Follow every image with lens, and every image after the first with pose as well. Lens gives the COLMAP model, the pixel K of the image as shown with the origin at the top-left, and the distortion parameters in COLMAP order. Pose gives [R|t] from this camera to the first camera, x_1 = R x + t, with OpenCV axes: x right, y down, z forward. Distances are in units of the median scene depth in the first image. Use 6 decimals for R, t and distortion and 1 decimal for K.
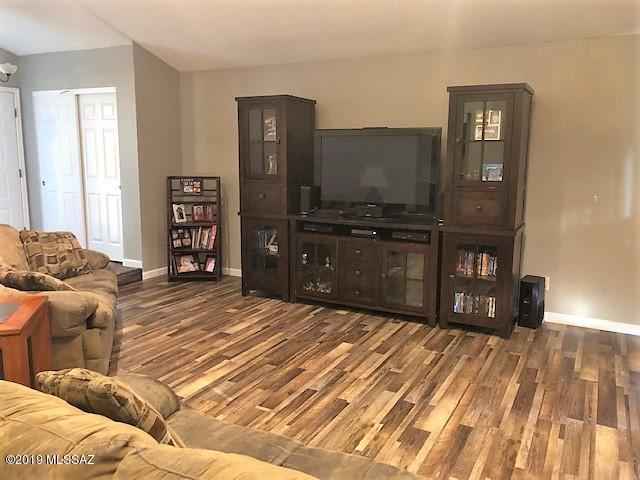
lens RADIAL K [[527.1, 0, 322.8], [0, 527.1, 239.6], [0, 0, 1]] dist [0.001003, 0.008906]
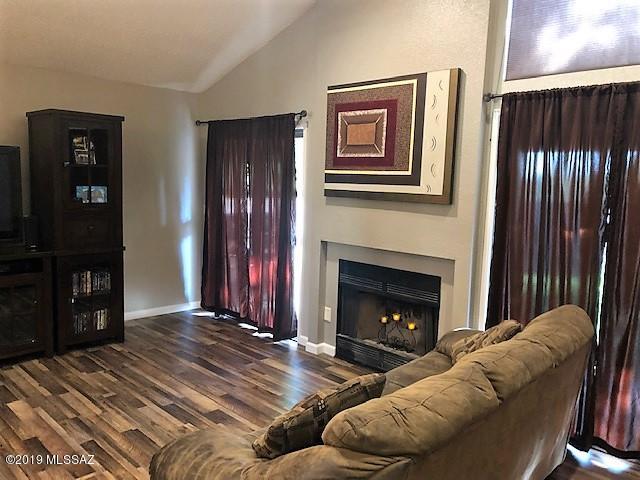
lens RADIAL K [[527.1, 0, 323.1], [0, 527.1, 237.7], [0, 0, 1]] dist [0.001003, 0.008906]
pose [[0.294141, -0.116704, 0.948610, -0.660645], [0.131289, 0.988042, 0.080846, -0.077702], [-0.946702, 0.100762, 0.305946, 0.269064]]
